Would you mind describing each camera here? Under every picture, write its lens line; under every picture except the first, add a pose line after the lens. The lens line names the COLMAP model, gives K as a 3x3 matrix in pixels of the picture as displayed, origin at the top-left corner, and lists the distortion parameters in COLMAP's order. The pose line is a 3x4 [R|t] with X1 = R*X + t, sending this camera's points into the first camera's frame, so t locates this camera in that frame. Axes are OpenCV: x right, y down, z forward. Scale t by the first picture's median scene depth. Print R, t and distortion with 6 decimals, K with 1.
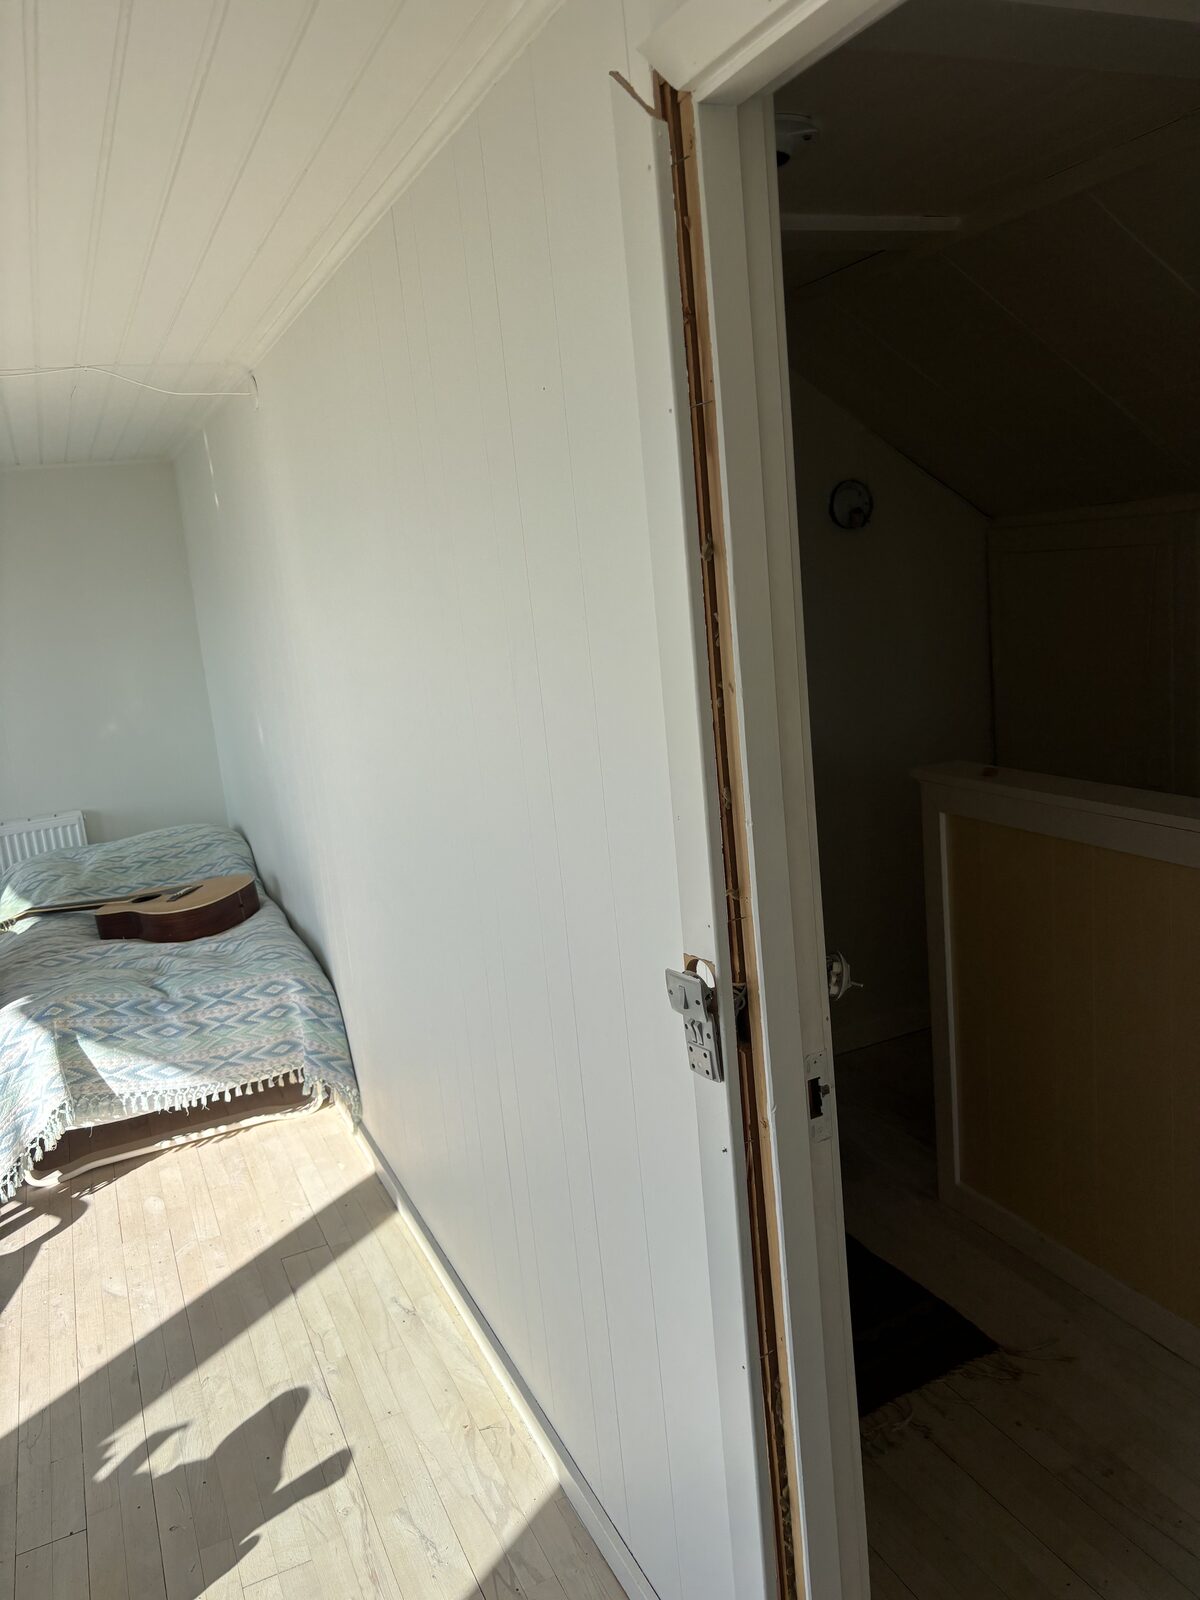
lens RADIAL K [[1225.6, 0, 598.6], [0, 1225.6, 798.6], [0, 0, 1]] dist [-0.005979, -0.003525]
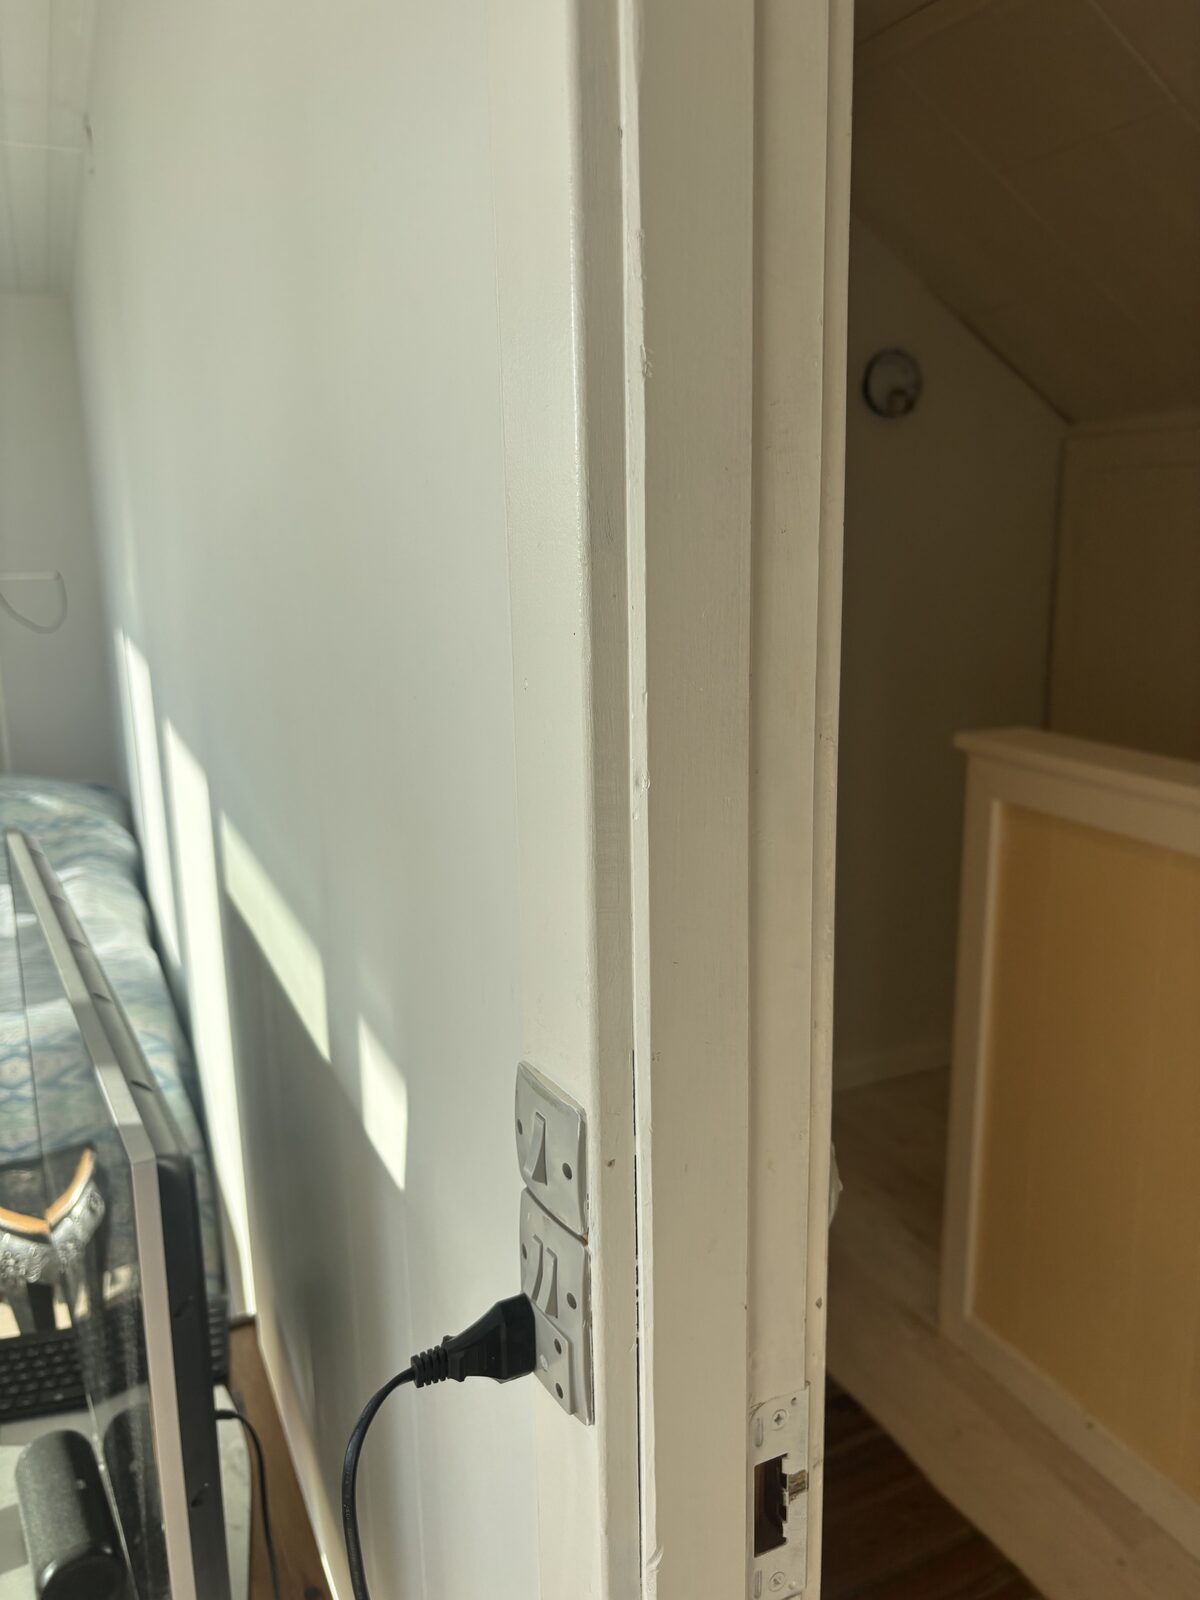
lens RADIAL K [[1225.6, 0, 601.7], [0, 1225.6, 800.2], [0, 0, 1]] dist [-0.005979, -0.003525]
pose [[0.997138, 0.074954, 0.009877, 0.049244], [-0.075210, 0.996751, 0.028817, 0.007320], [-0.007685, -0.029478, 0.999536, 0.295903]]
